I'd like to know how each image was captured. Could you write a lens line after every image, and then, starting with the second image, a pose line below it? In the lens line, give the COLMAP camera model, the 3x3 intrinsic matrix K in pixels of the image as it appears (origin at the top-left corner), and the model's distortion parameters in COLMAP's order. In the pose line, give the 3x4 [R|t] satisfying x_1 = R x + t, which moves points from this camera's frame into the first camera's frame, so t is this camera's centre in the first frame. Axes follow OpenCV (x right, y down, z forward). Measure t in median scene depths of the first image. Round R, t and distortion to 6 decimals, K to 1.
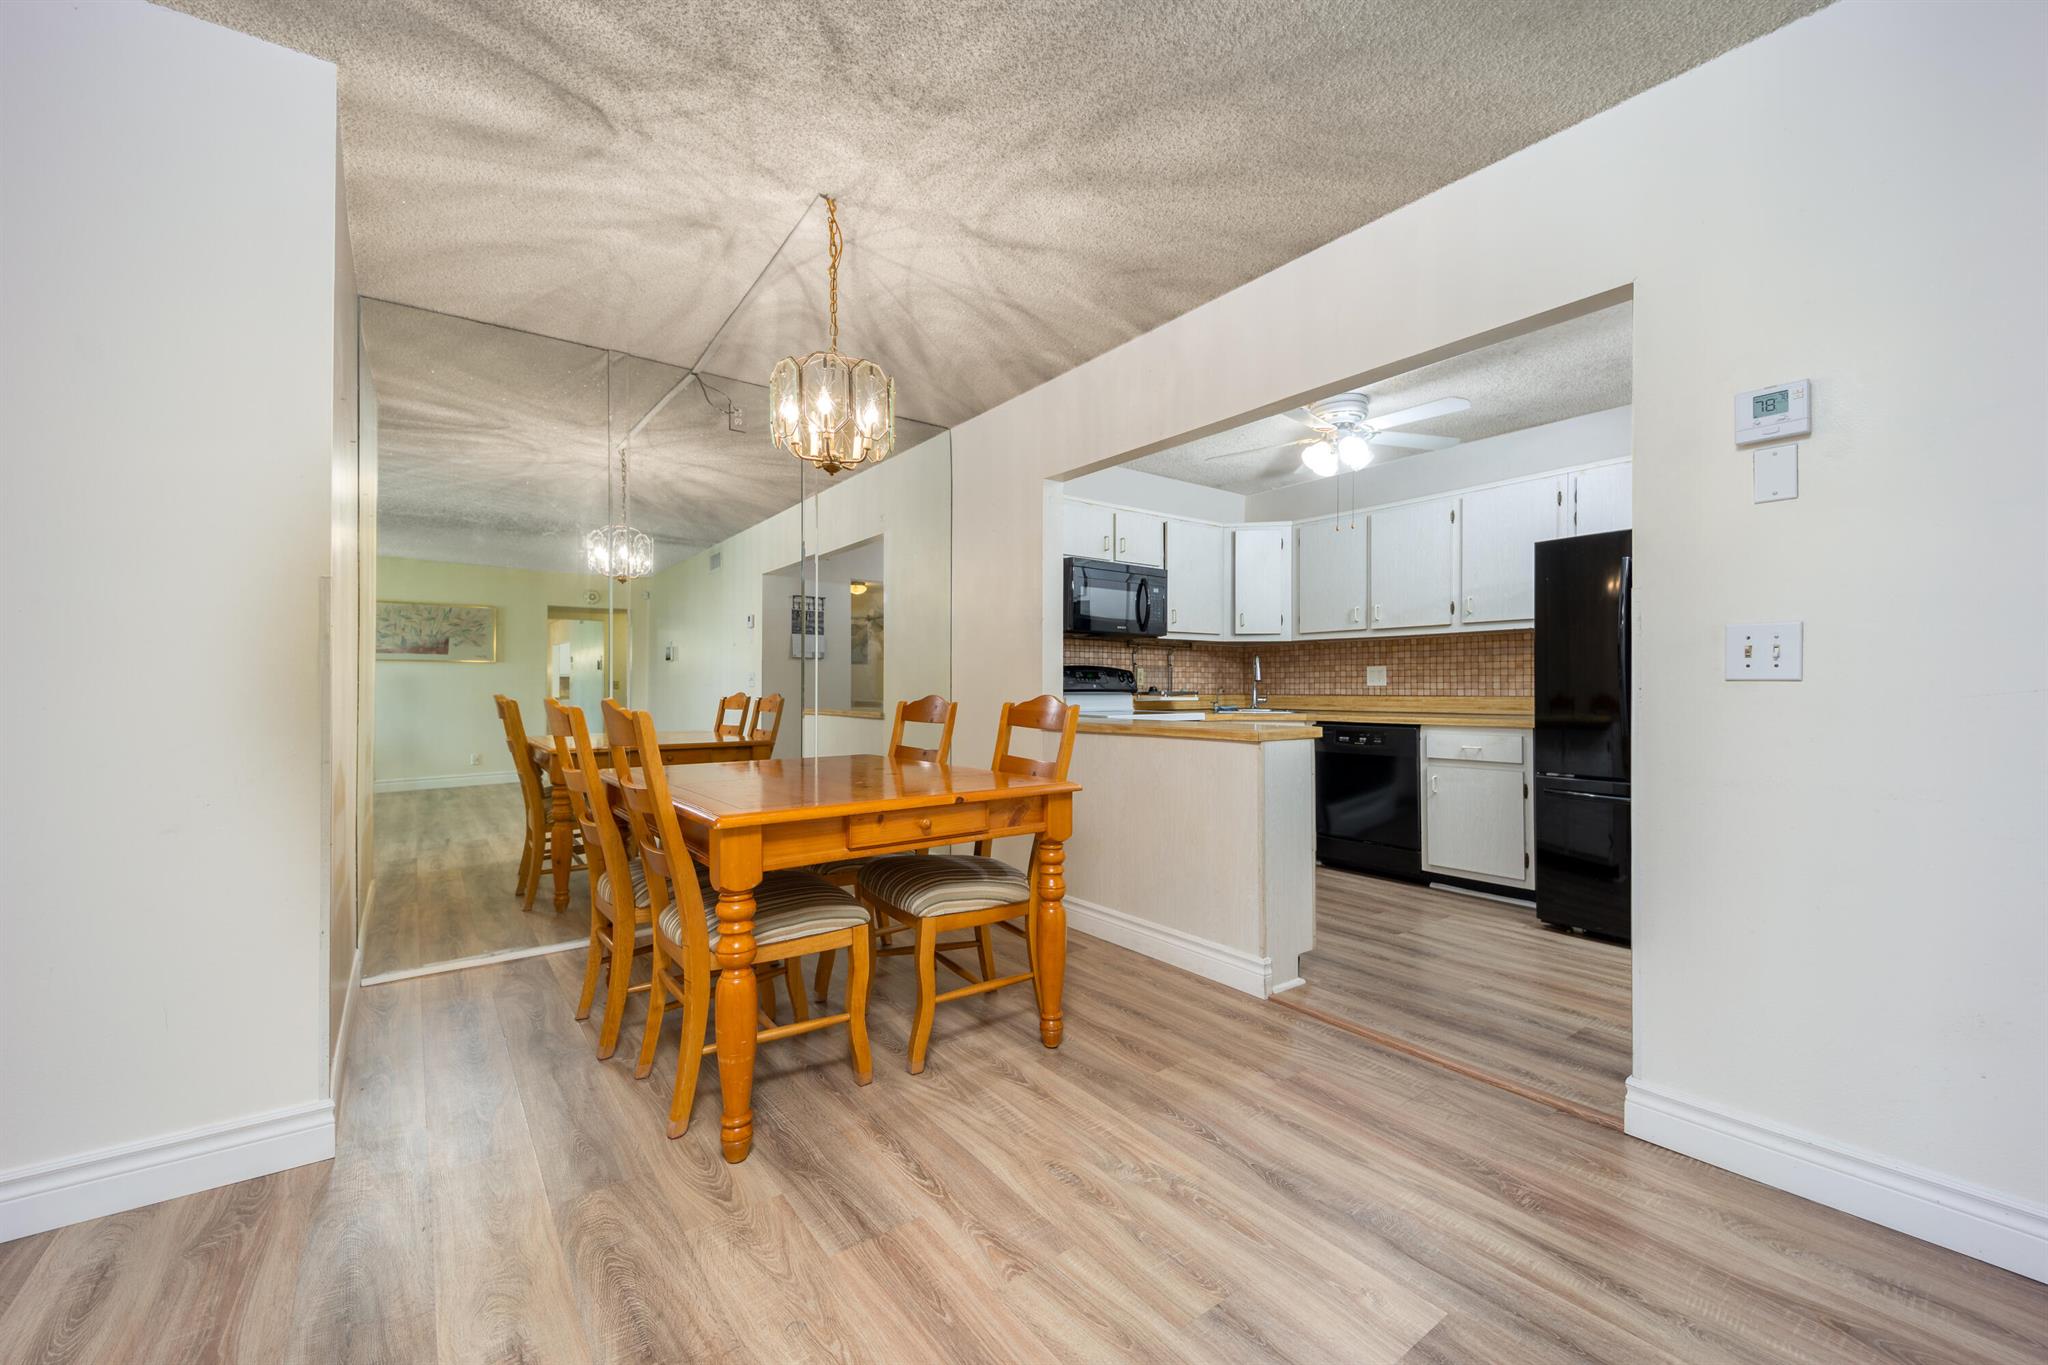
lens RADIAL K [[814.6, 0, 1032.8], [0, 814.6, 684.9], [0, 0, 1]] dist [0.020427, -0.003913]
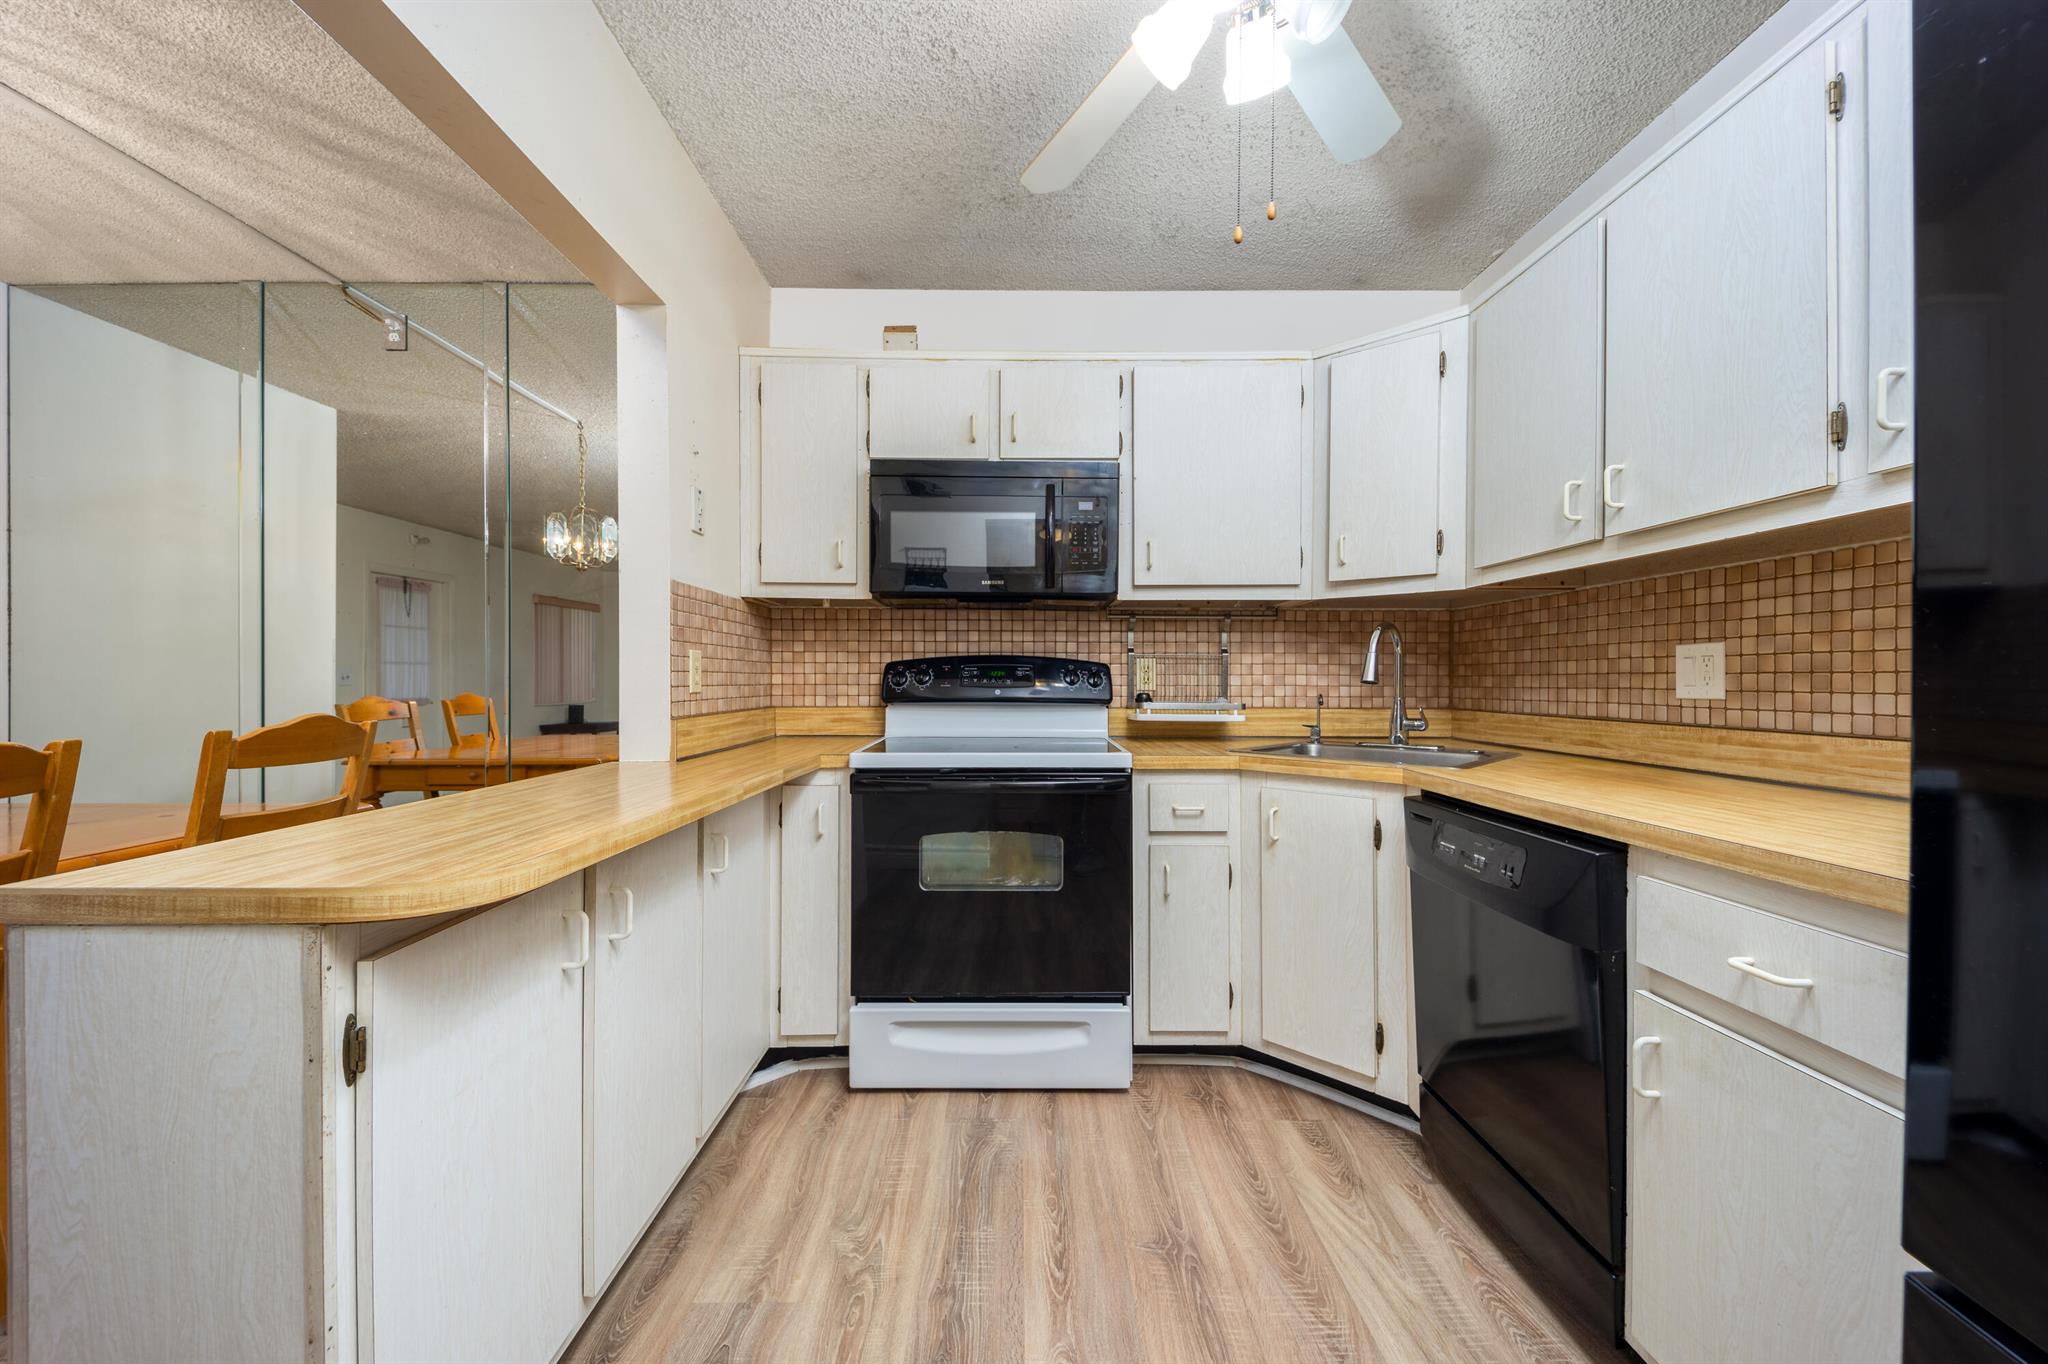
lens RADIAL K [[814.6, 0, 1018.2], [0, 814.6, 679.7], [0, 0, 1]] dist [0.020427, -0.003913]
pose [[0.798706, 0.003378, -0.601712, 0.438512], [-0.001046, 0.999991, 0.004225, -0.009161], [0.601721, -0.002745, 0.798702, 0.583187]]
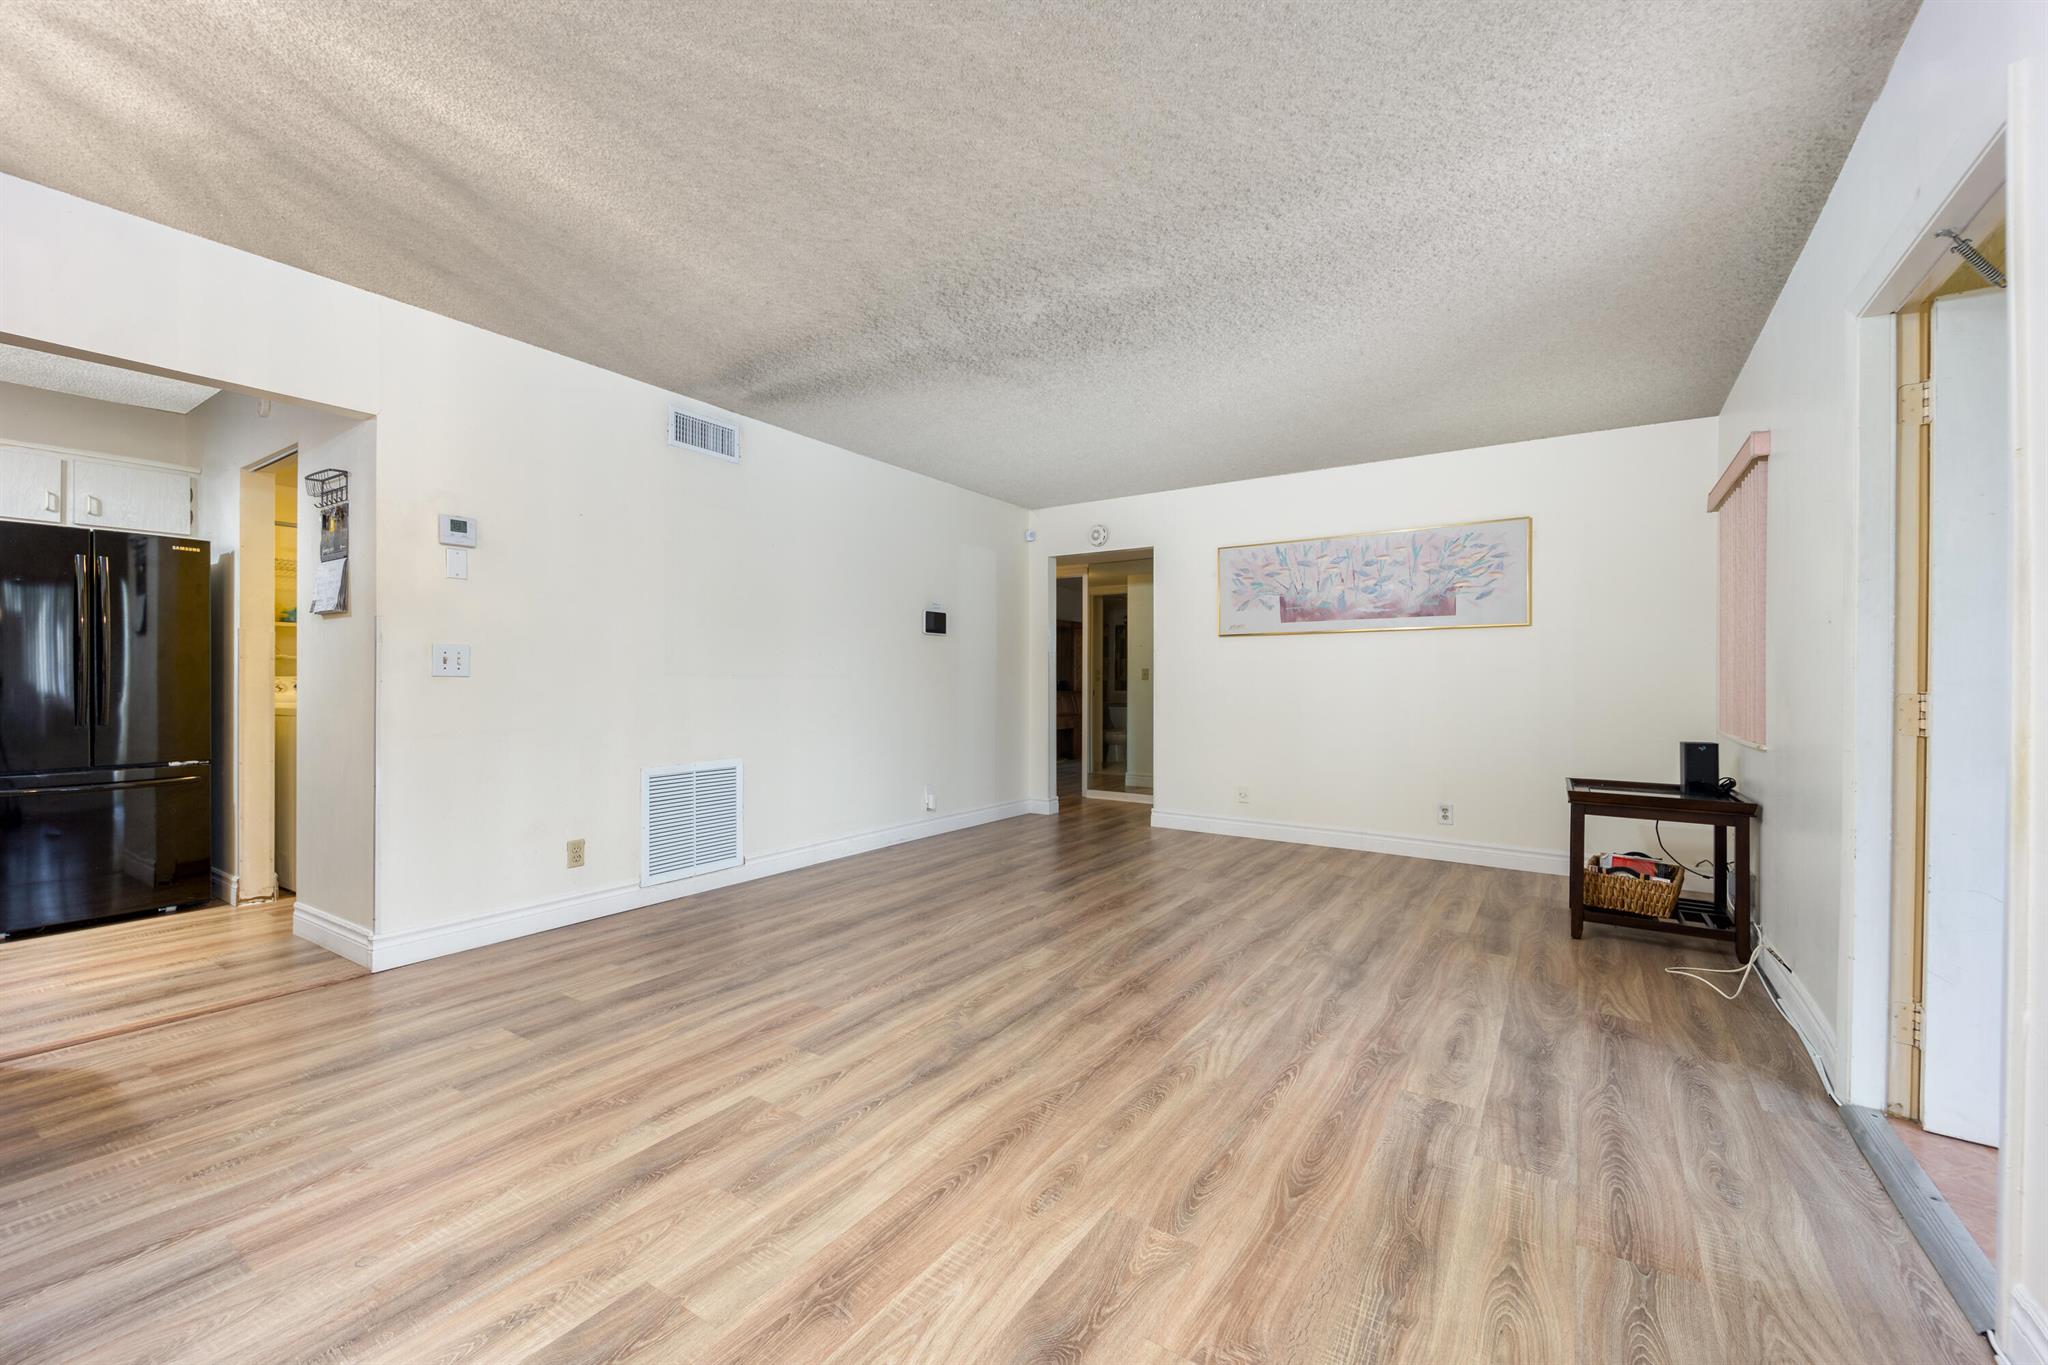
lens RADIAL K [[814.6, 0, 1025.1], [0, 814.6, 678.1], [0, 0, 1]] dist [0.020427, -0.003913]
pose [[-0.326559, 0.004456, 0.945166, -0.468380], [0.000252, 0.999989, -0.004627, 0.002362], [-0.945177, -0.001273, -0.326556, 0.152500]]
